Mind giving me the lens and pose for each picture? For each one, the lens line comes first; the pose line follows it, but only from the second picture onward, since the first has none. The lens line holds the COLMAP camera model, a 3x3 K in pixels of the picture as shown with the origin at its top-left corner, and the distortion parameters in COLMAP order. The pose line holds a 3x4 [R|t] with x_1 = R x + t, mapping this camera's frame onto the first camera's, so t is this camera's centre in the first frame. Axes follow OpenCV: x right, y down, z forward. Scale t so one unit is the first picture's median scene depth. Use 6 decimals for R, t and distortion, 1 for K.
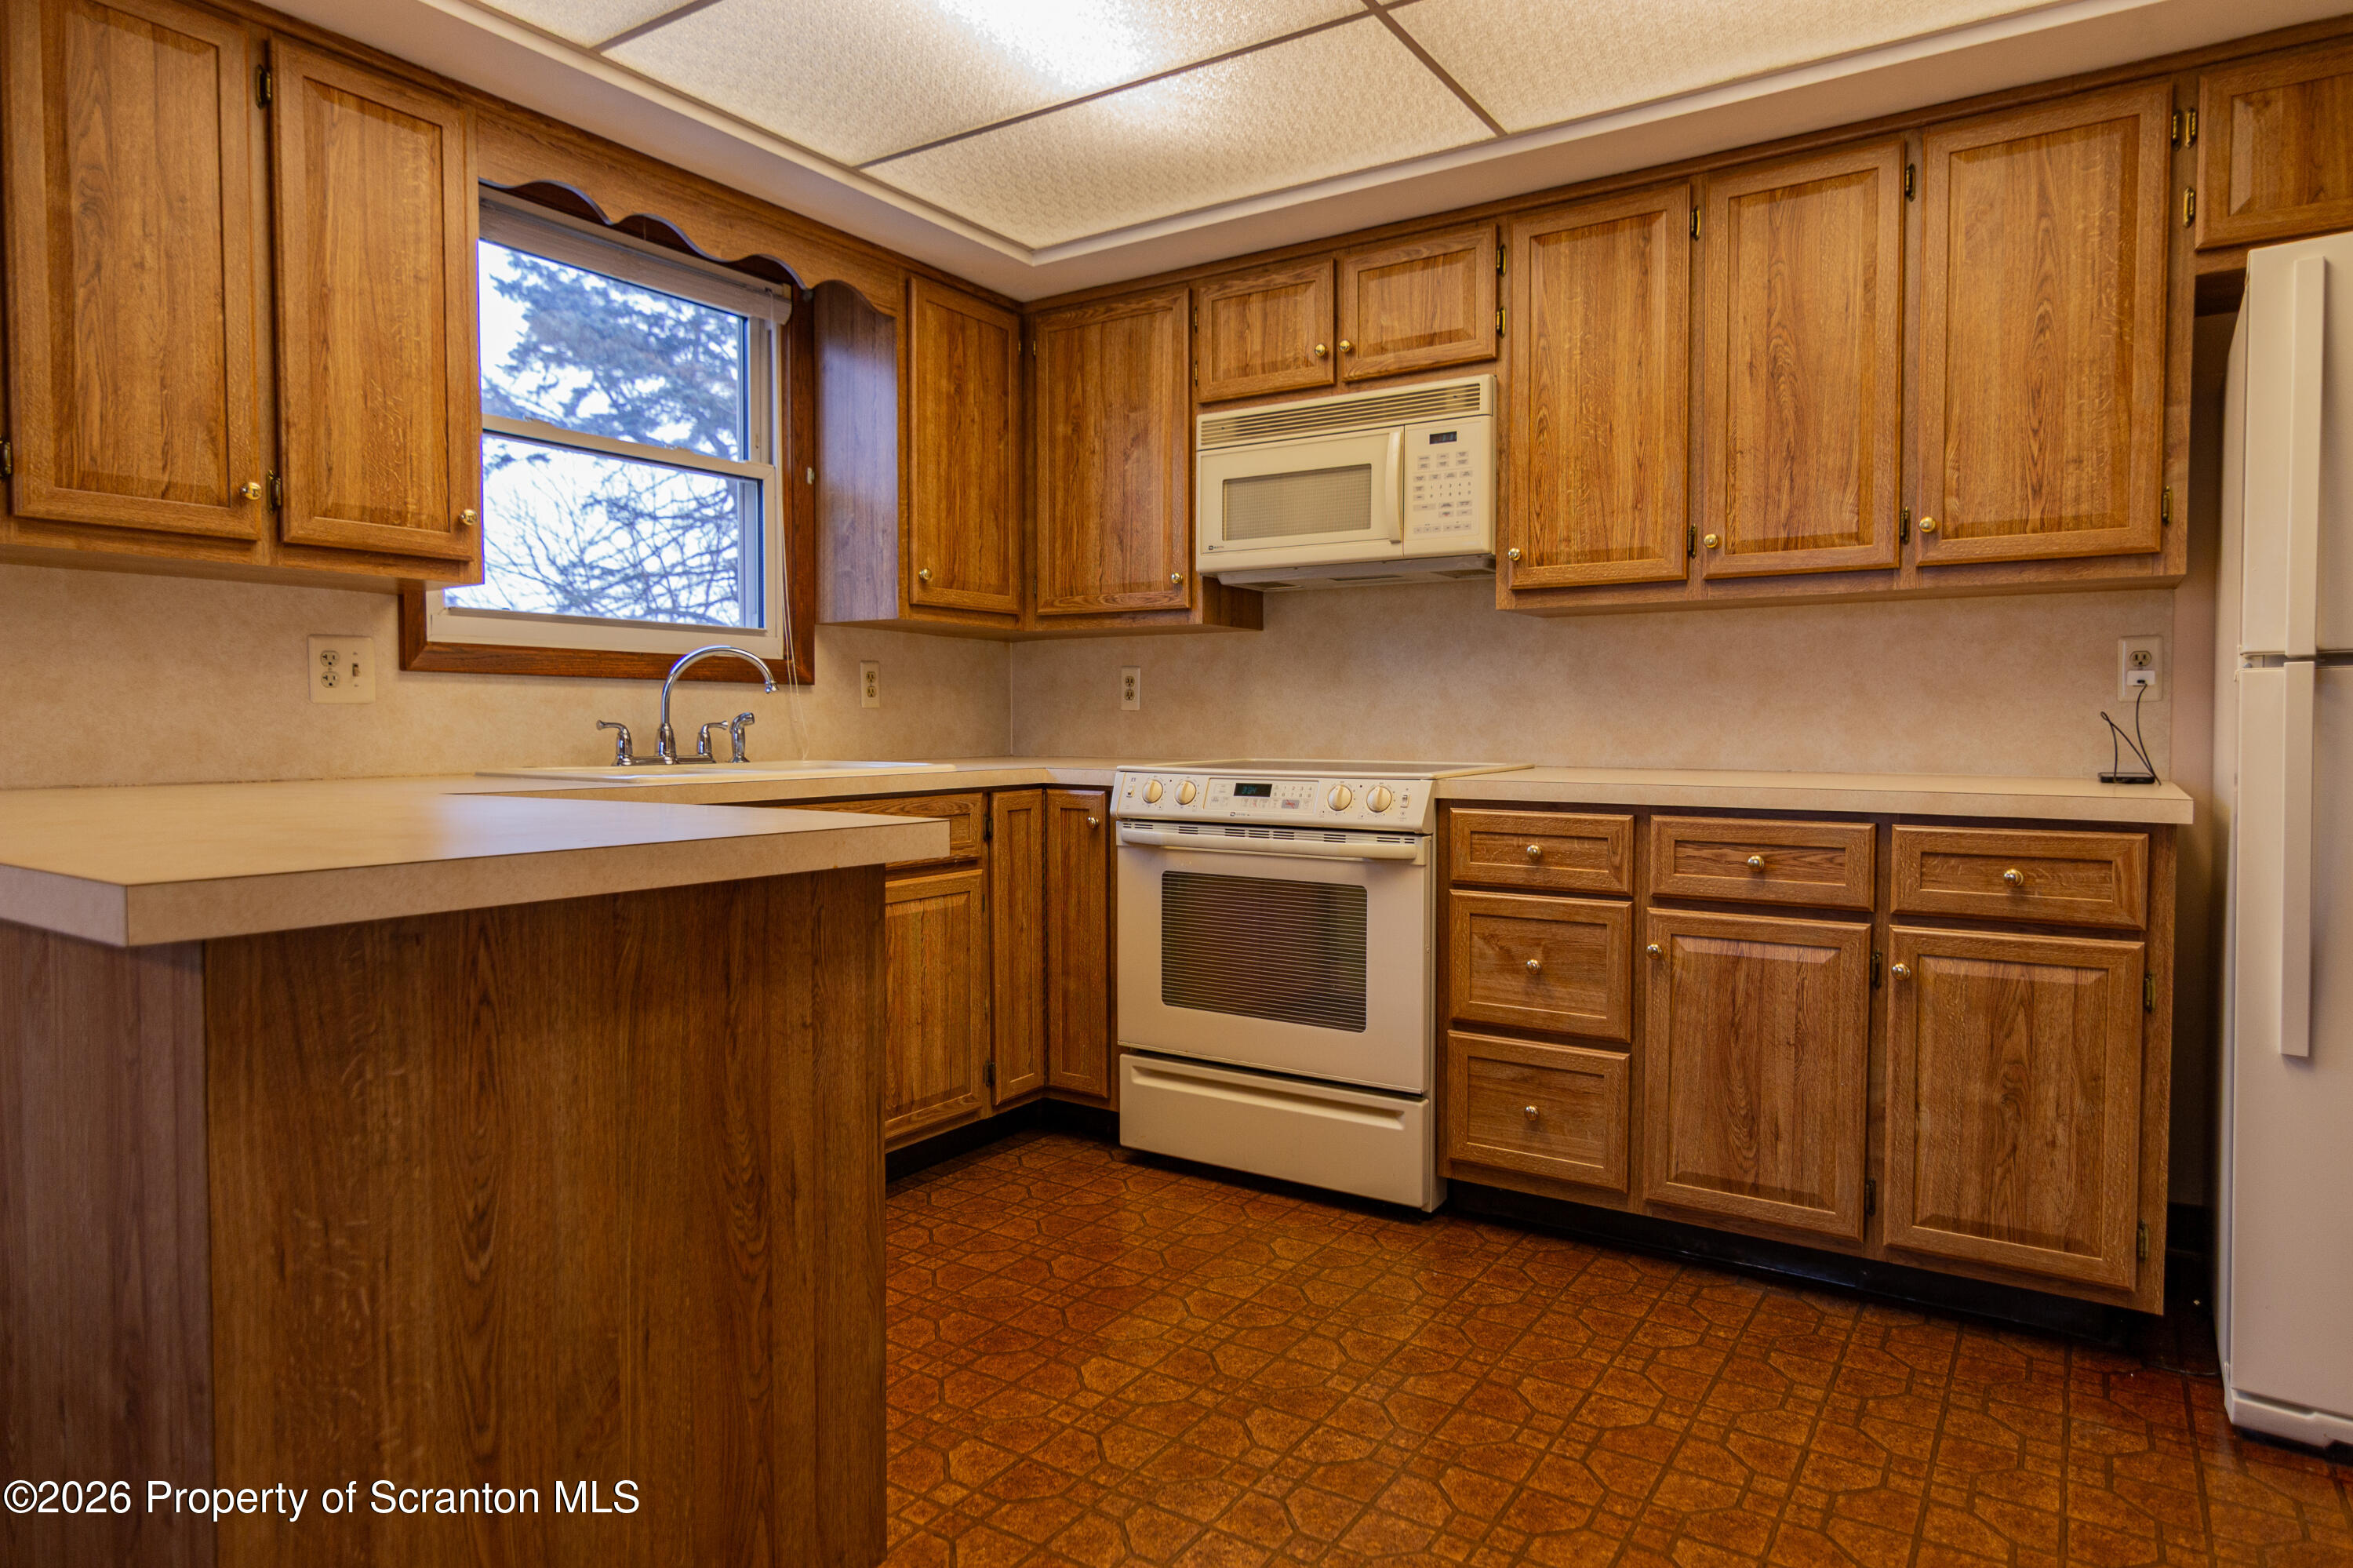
lens RADIAL K [[1369.4, 0, 1181.6], [0, 1369.4, 777.0], [0, 0, 1]] dist [-0.006676, 0.005361]
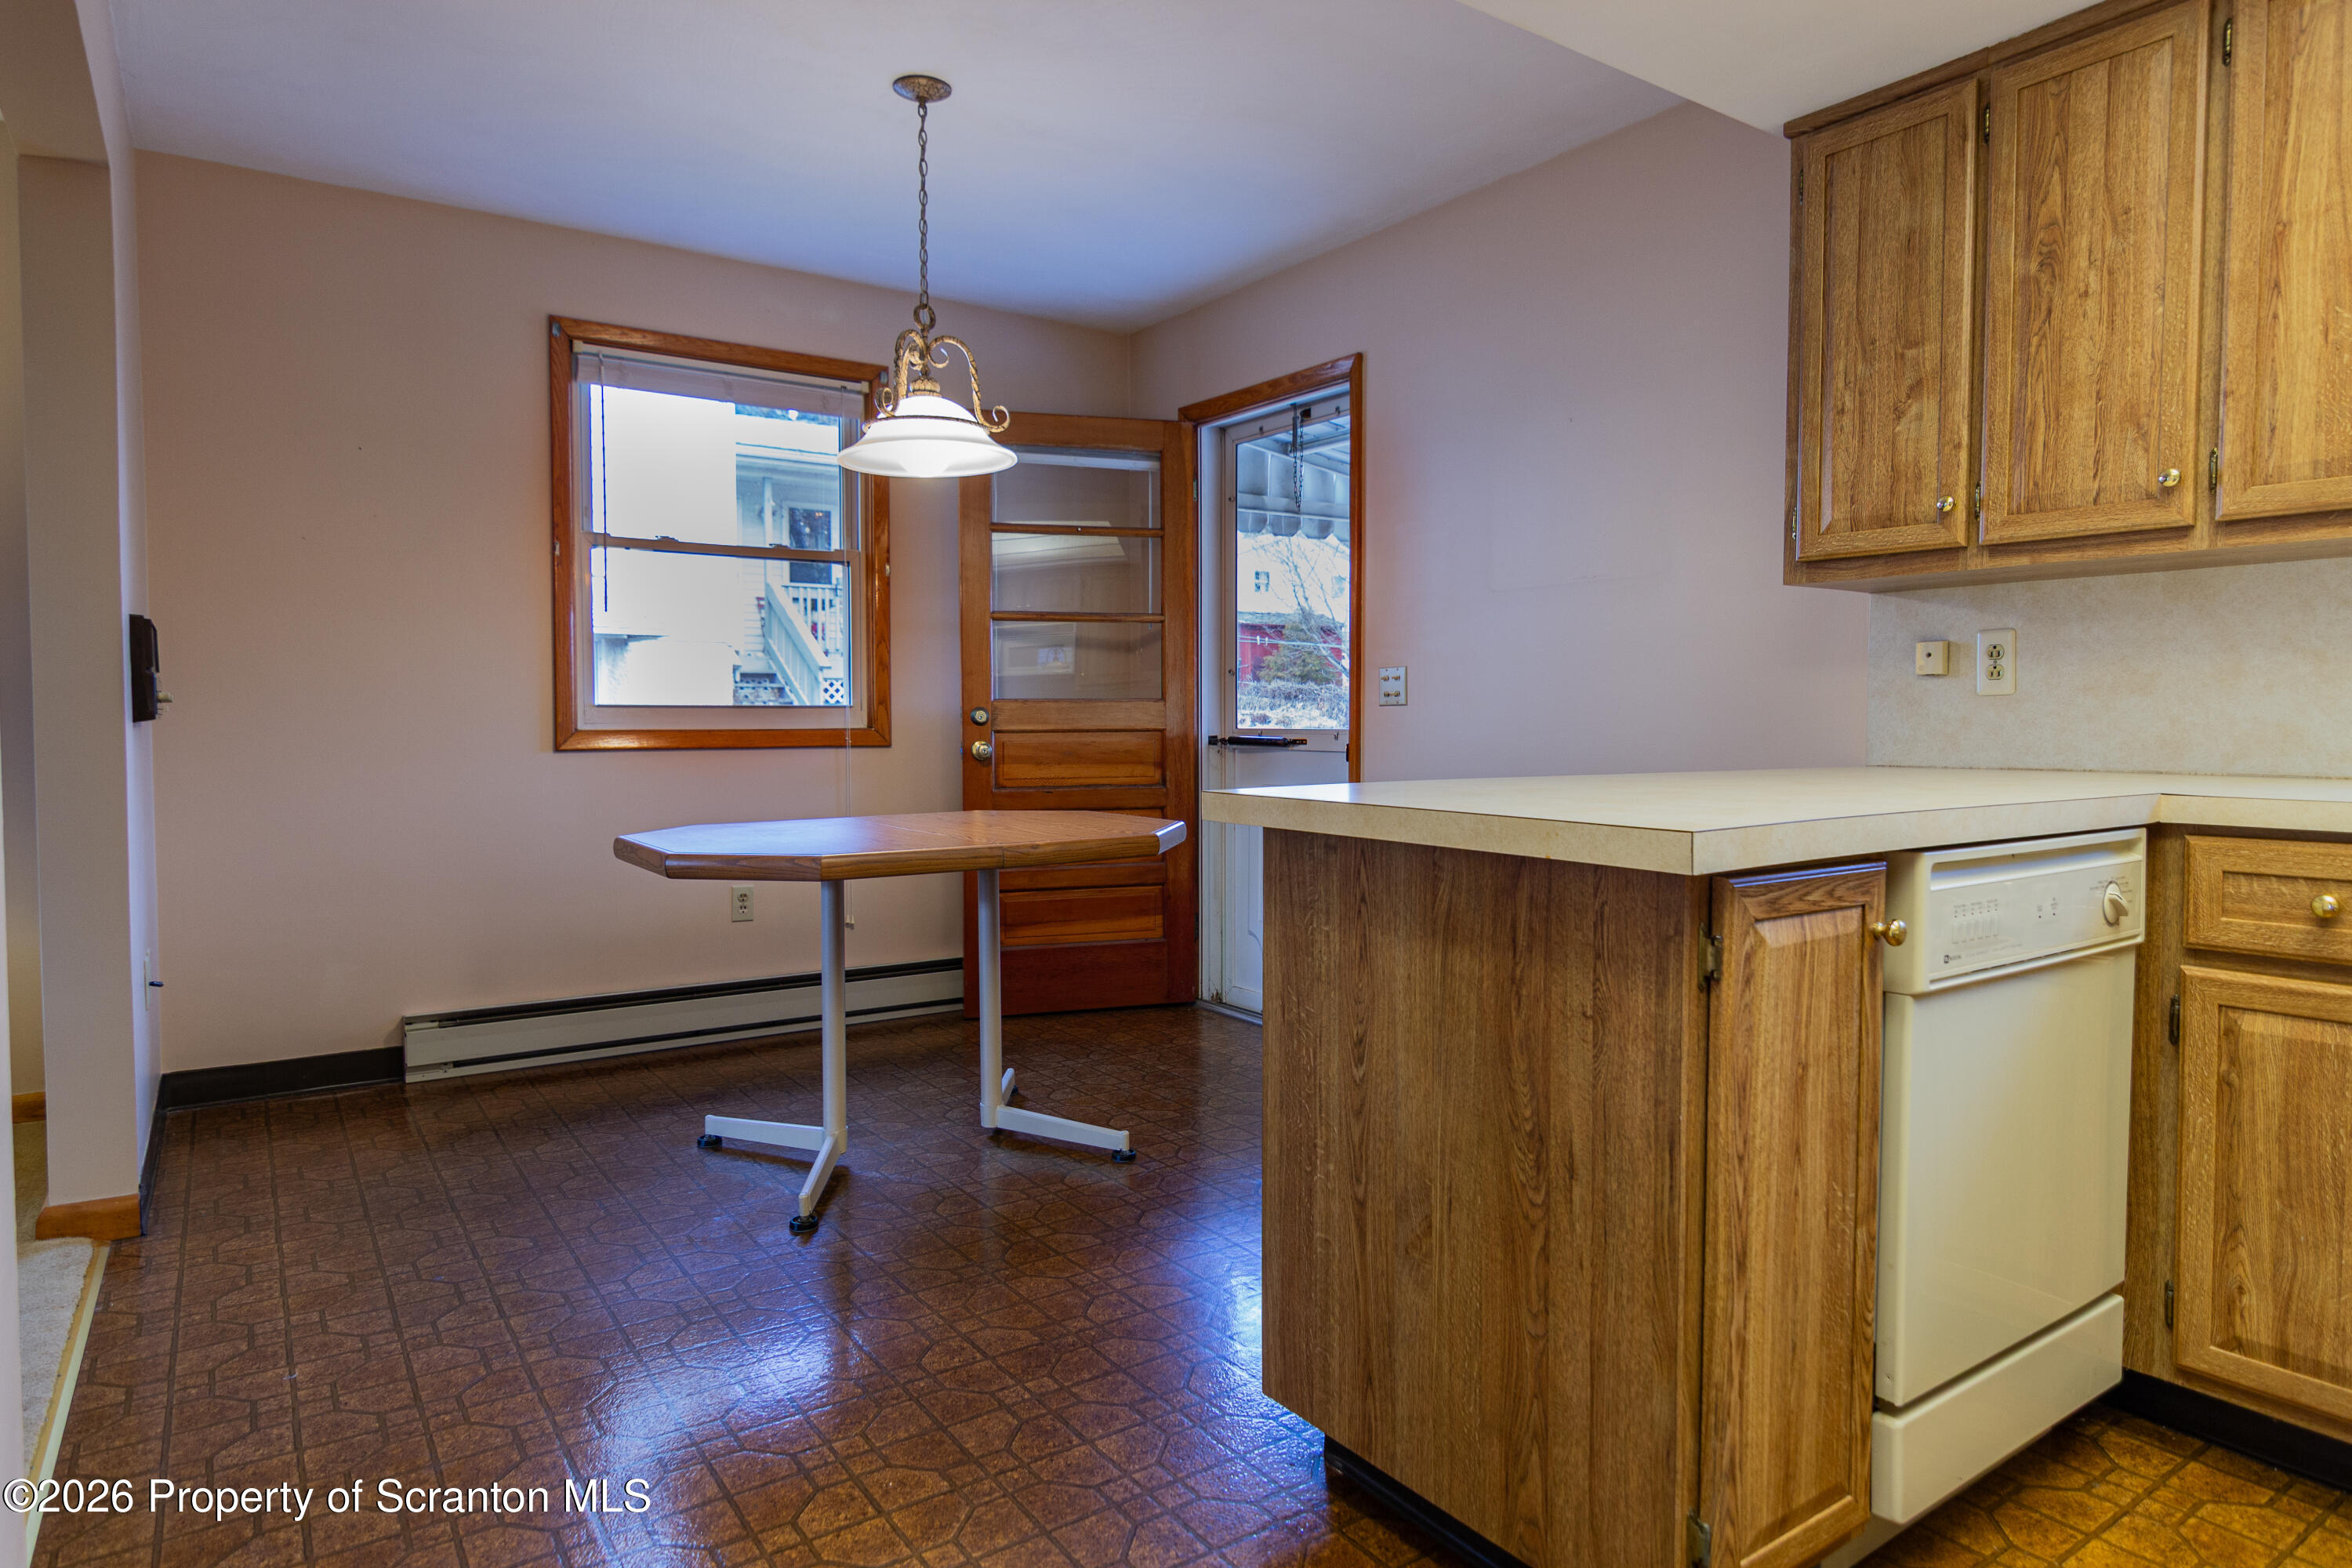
lens RADIAL K [[1368.8, 0, 1184.8], [0, 1368.8, 775.9], [0, 0, 1]] dist [-0.006676, 0.005361]
pose [[-0.367937, 0.041374, -0.928930, 0.456945], [-0.034482, 0.997715, 0.058096, -0.025564], [0.929211, 0.053407, -0.365670, 0.650357]]
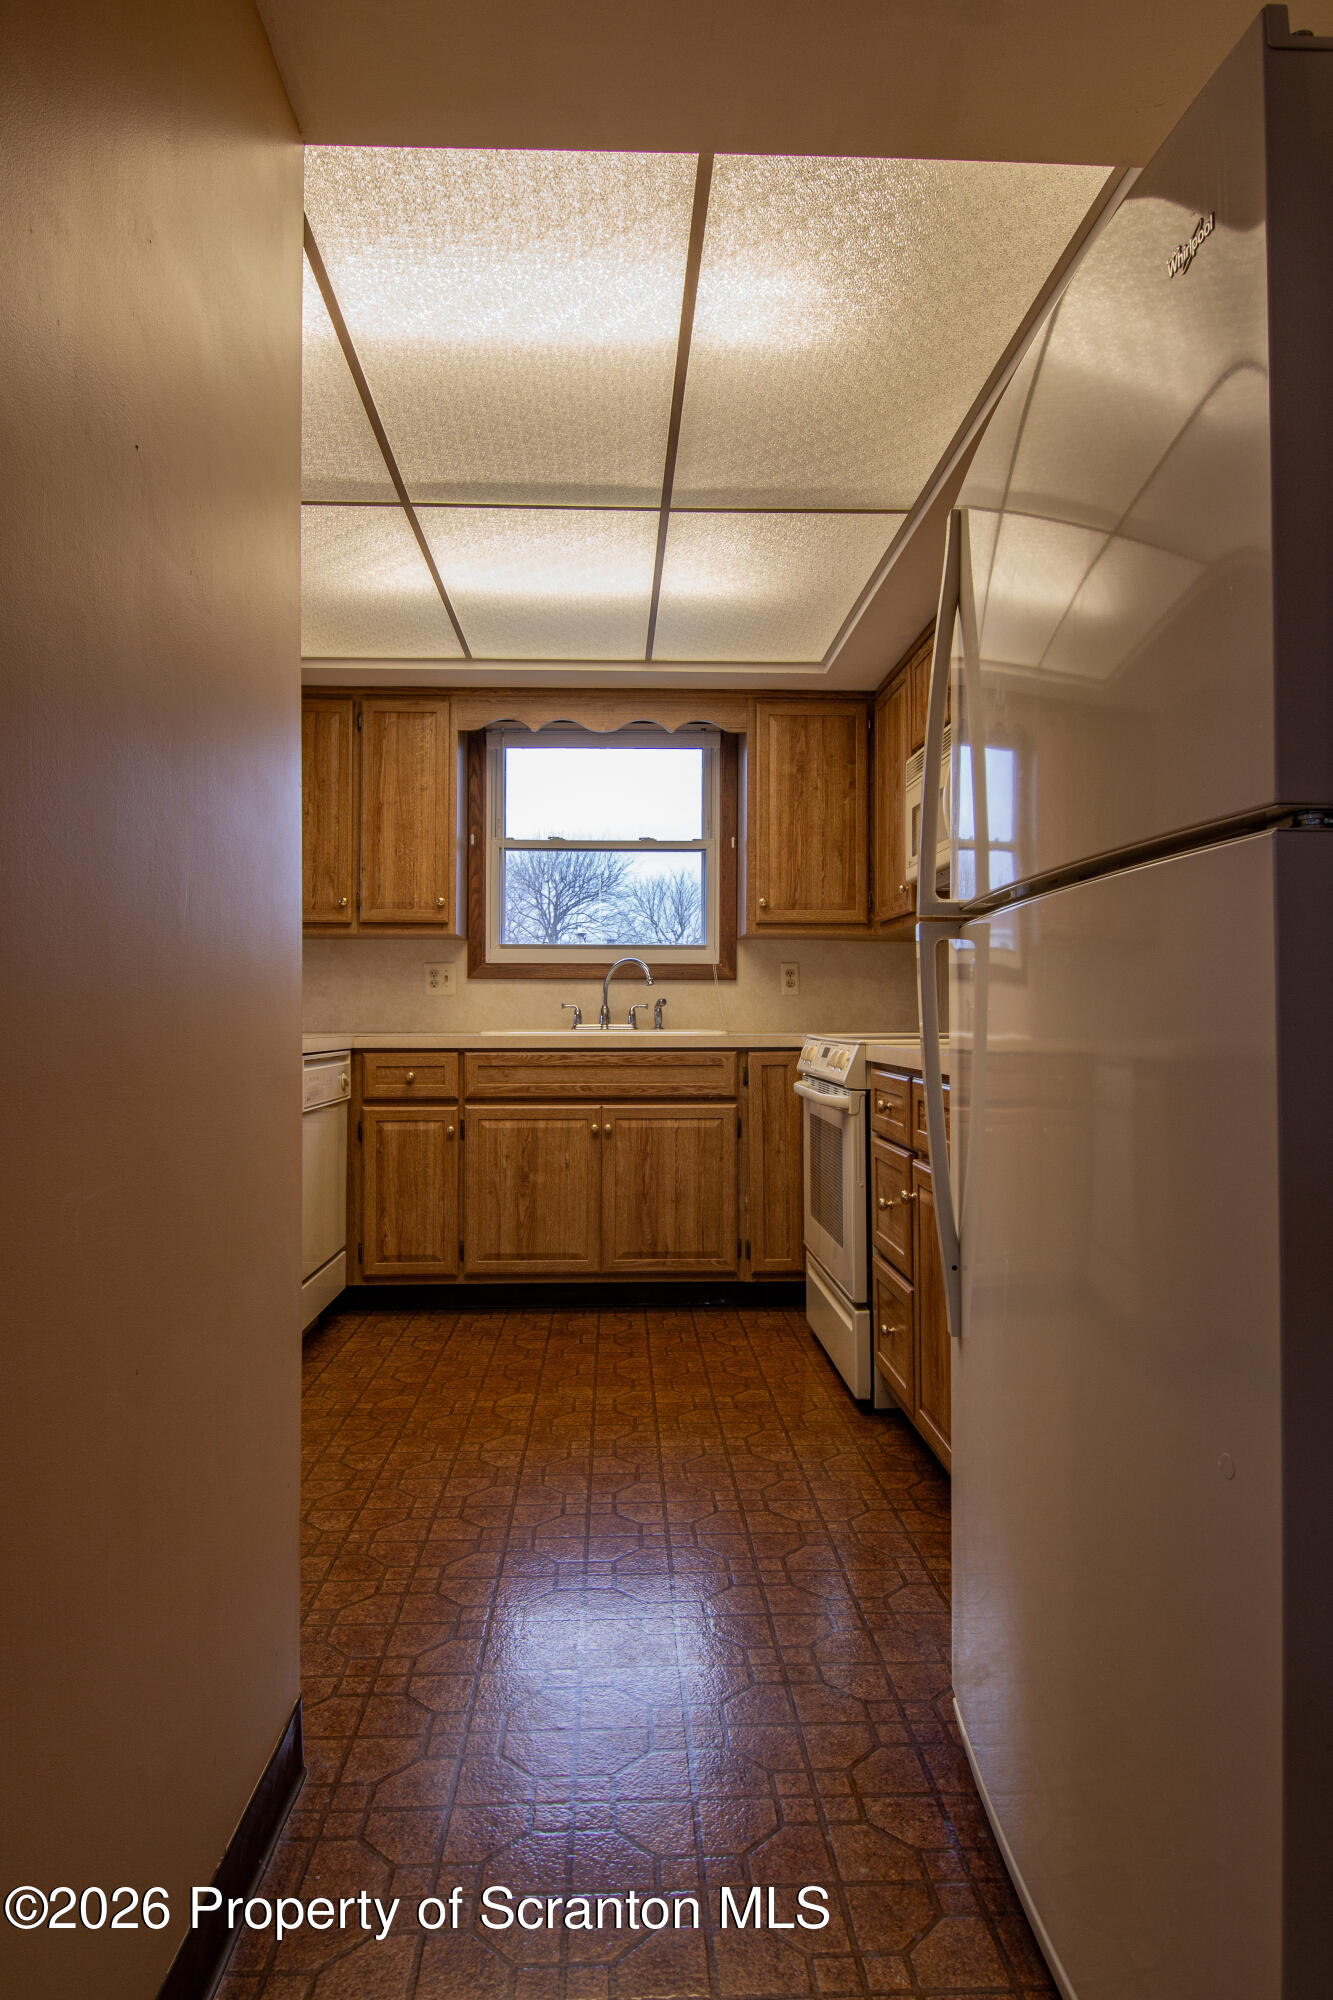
lens RADIAL K [[1163.9, 0, 656.9], [0, 1163.9, 995.9], [0, 0, 1]] dist [-0.006676, 0.005361]
pose [[0.581197, -0.014243, -0.813638, 1.081932], [-0.032762, 0.998627, -0.040884, 0.007762], [0.813103, 0.050419, 0.579932, 0.286167]]
